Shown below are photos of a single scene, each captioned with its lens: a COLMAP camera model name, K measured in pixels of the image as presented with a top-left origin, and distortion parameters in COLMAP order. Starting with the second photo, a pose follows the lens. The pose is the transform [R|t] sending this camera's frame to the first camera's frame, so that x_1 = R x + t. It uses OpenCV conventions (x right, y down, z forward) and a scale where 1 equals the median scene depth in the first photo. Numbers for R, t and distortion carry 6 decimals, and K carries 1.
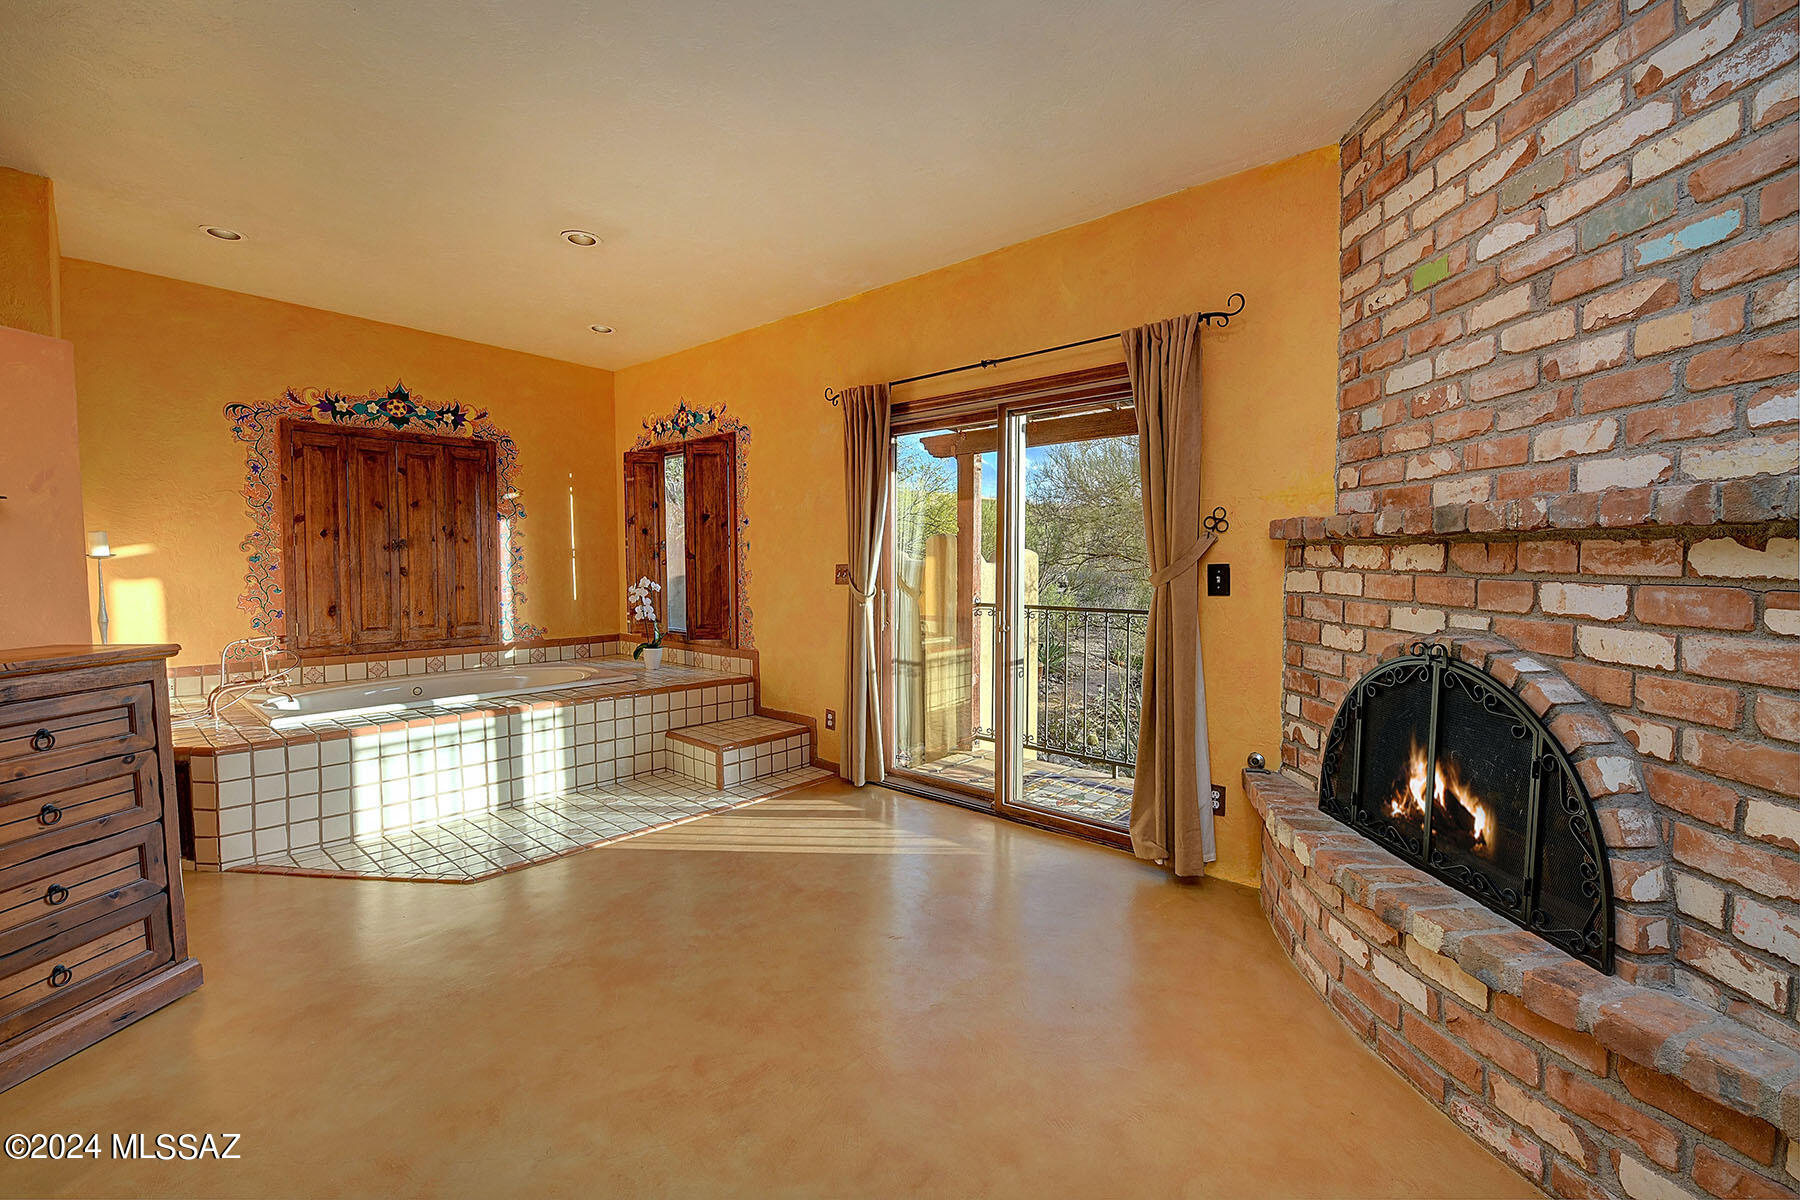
lens RADIAL K [[793.2, 0, 900.0], [0, 793.2, 600.0], [0, 0, 1]] dist [0.000164, -0.000003]
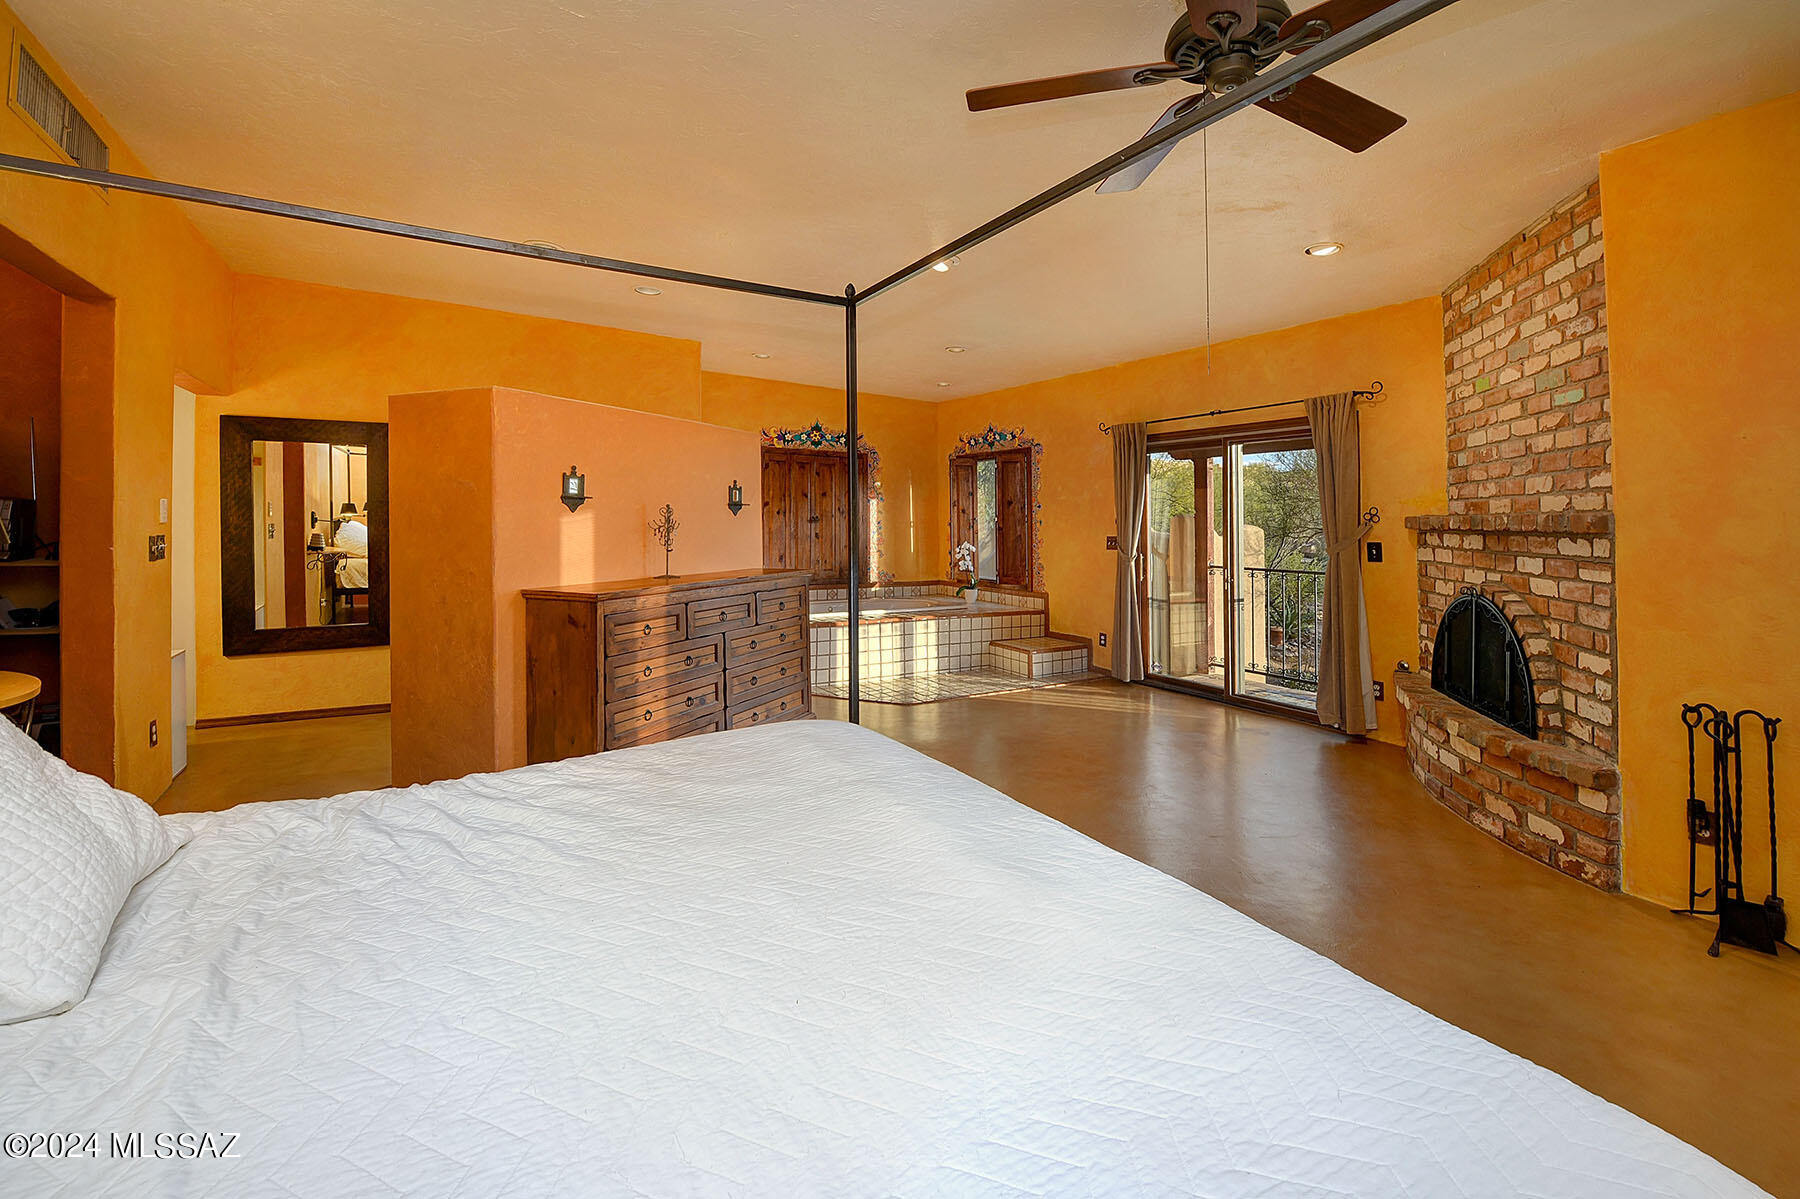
lens RADIAL K [[710.8, 0, 853.7], [0, 710.8, 495.8], [0, 0, 1]] dist [-0.001307, -0.000237]
pose [[0.930828, -0.005618, -0.365413, -0.052527], [-0.028163, 0.995806, -0.087050, 0.015340], [0.364370, 0.091320, 0.926766, -0.696412]]
